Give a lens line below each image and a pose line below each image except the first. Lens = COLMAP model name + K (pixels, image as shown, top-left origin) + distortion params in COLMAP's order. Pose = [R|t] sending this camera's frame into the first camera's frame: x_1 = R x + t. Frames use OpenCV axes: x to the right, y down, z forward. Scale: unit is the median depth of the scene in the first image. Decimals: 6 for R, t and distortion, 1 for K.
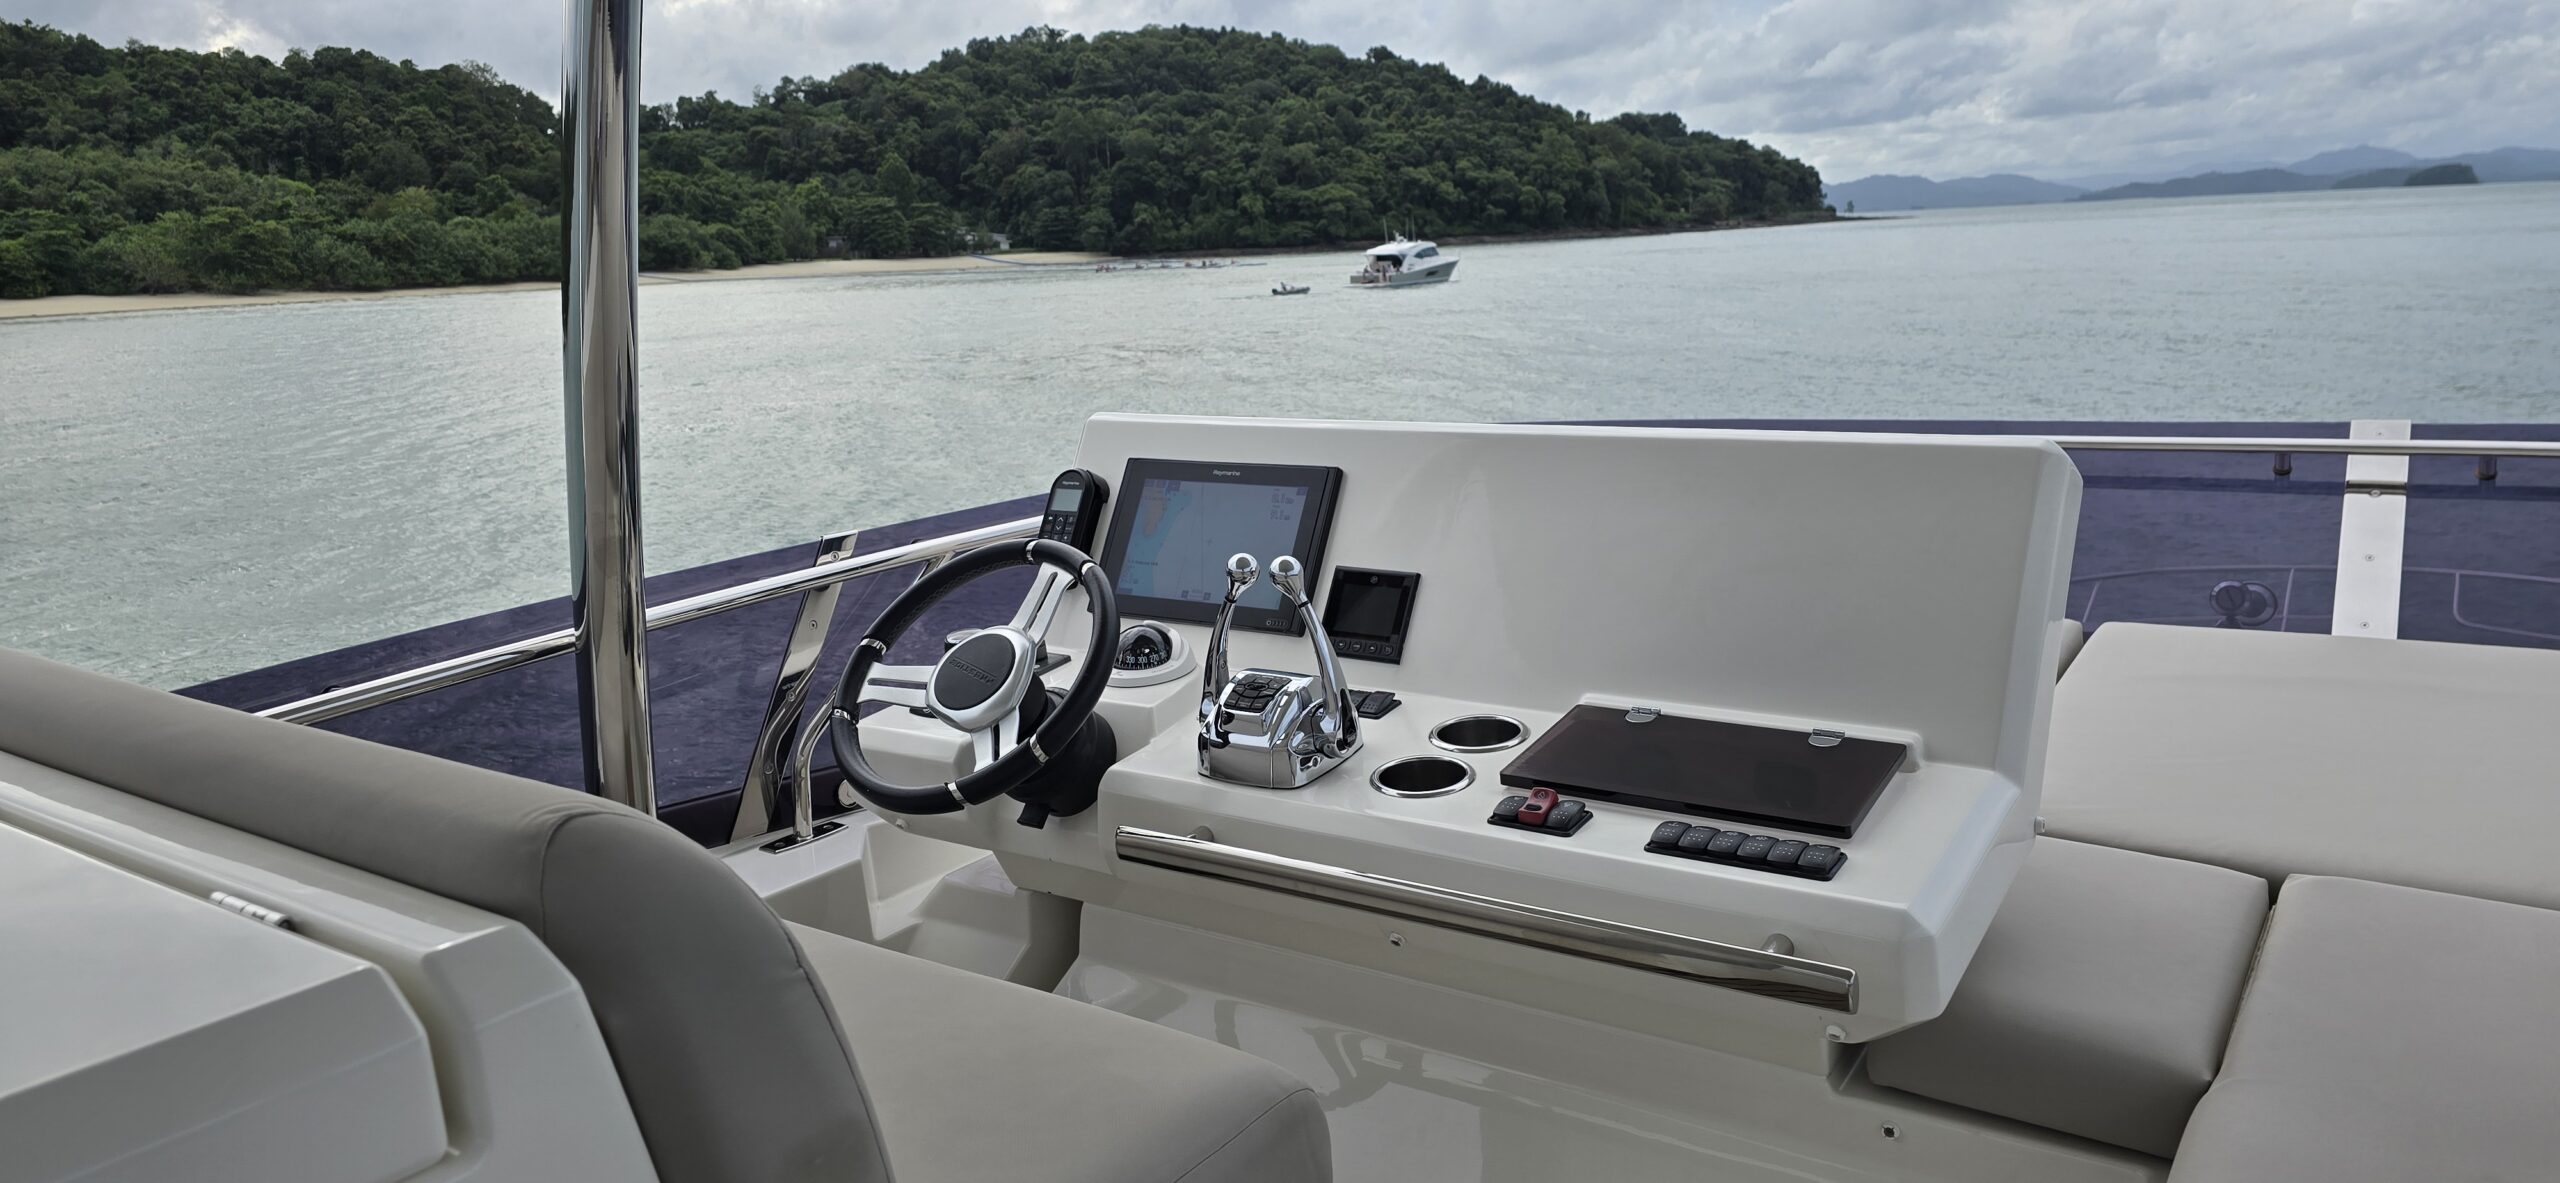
lens RADIAL K [[1681.0, 0, 1280.0], [0, 1681.0, 591.5], [0, 0, 1]] dist [0.001806, 0.000718]
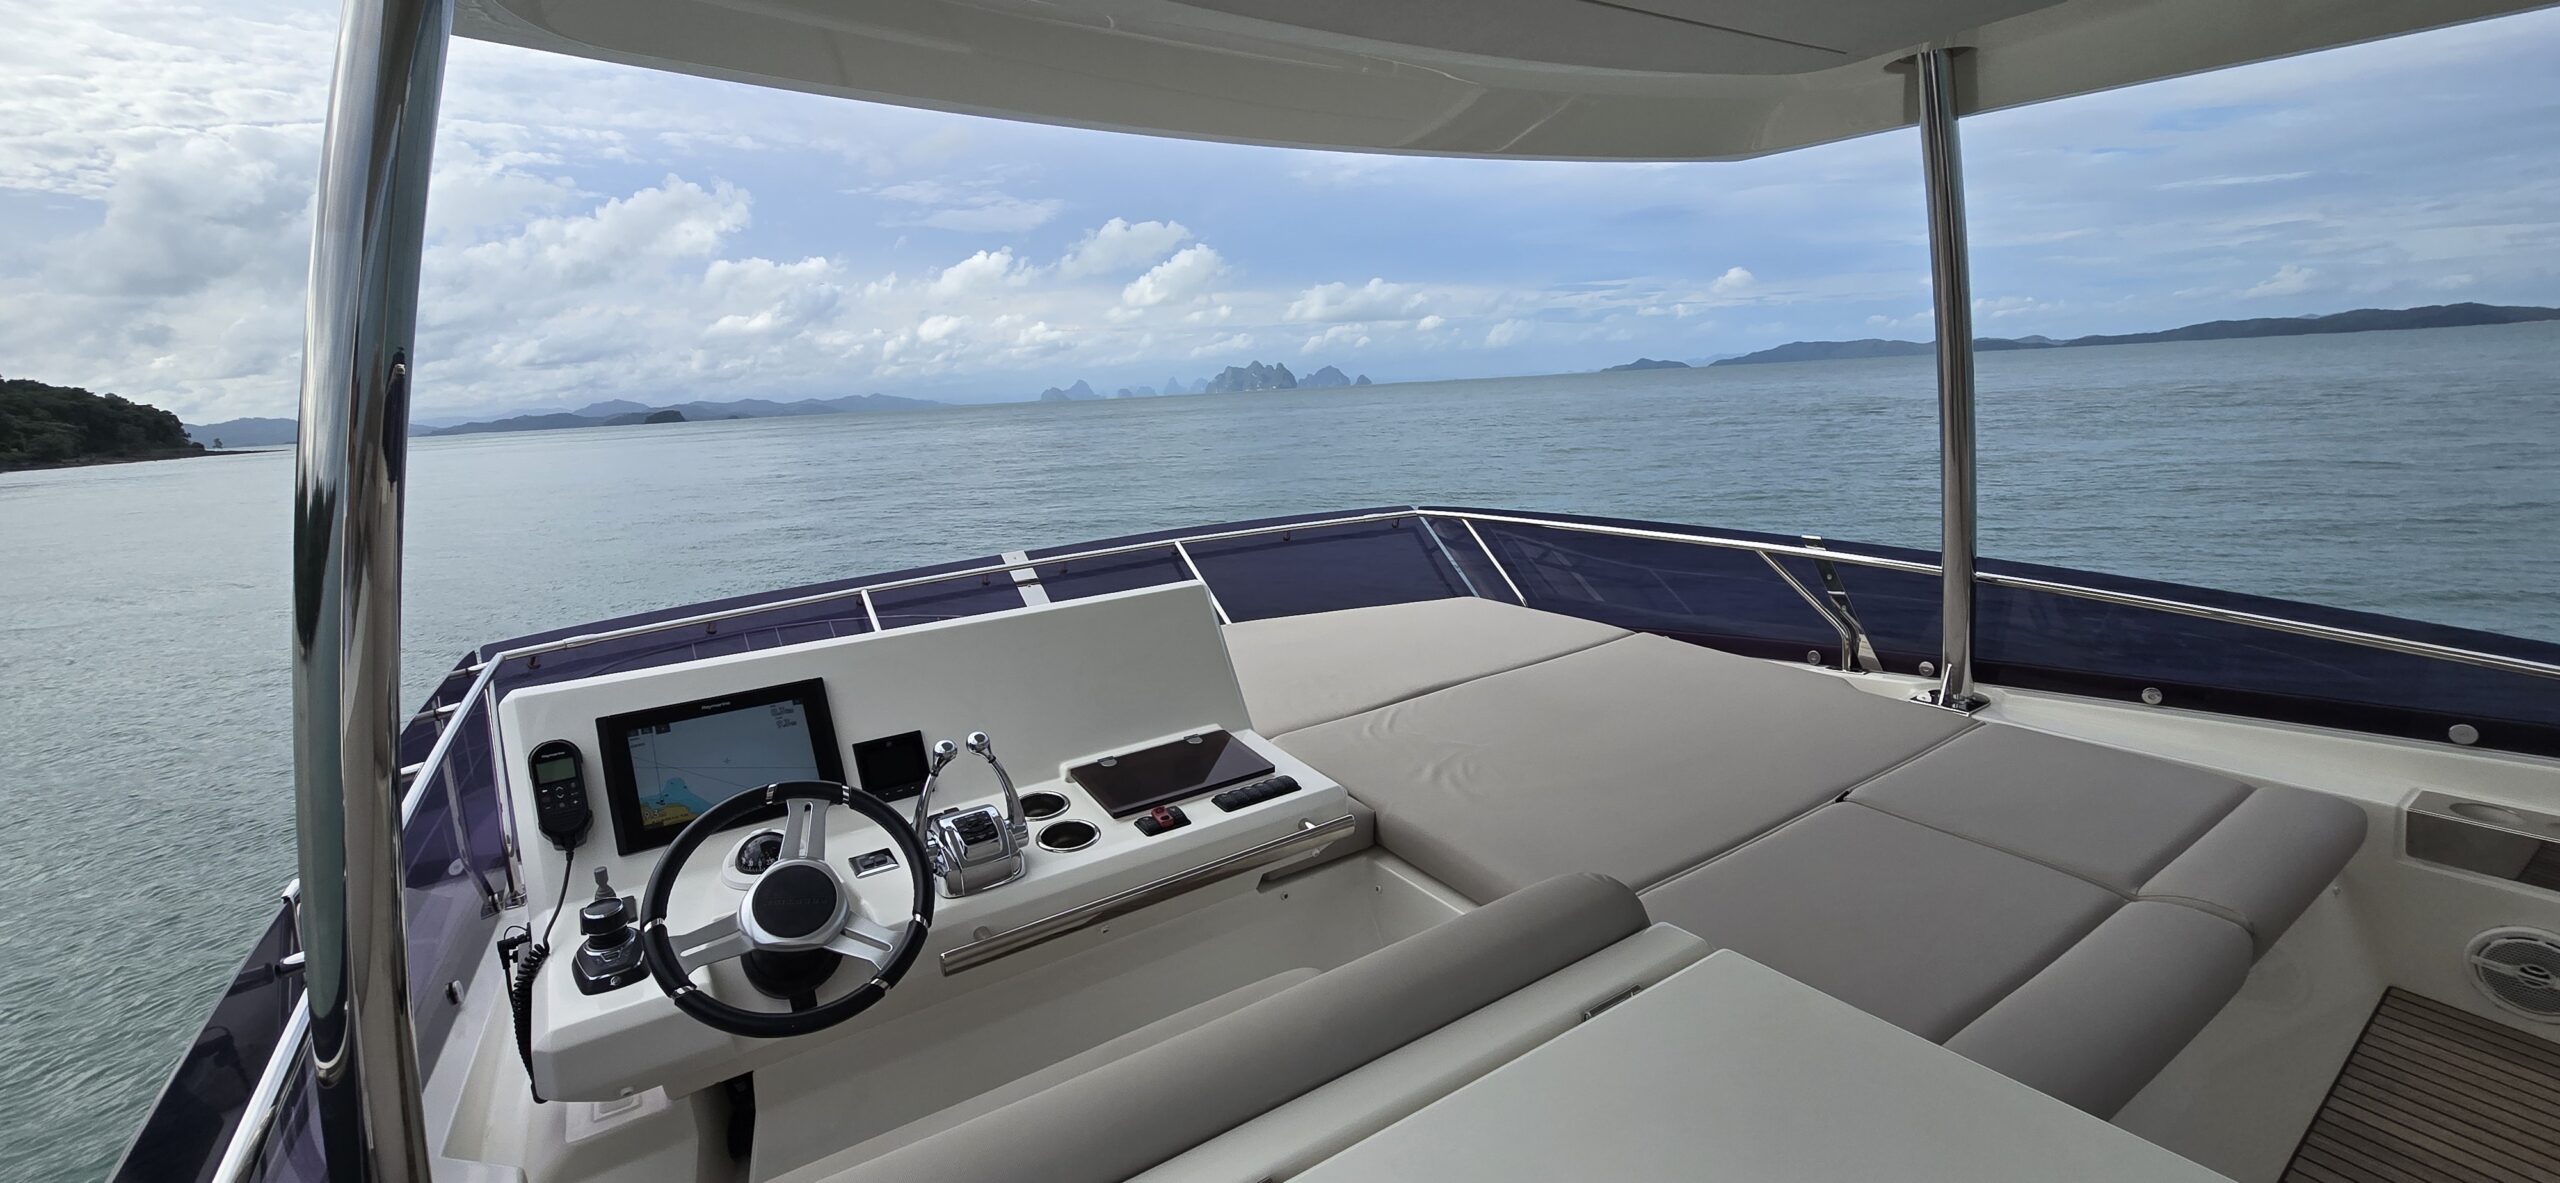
lens RADIAL K [[978.6, 0, 1280.0], [0, 978.6, 591.5], [0, 0, 1]] dist [0.001090, 0.000353]
pose [[0.412970, -0.162838, 0.896069, -0.487000], [0.221561, 0.972291, 0.074579, -0.110575], [-0.883383, 0.167734, 0.437606, 0.269918]]
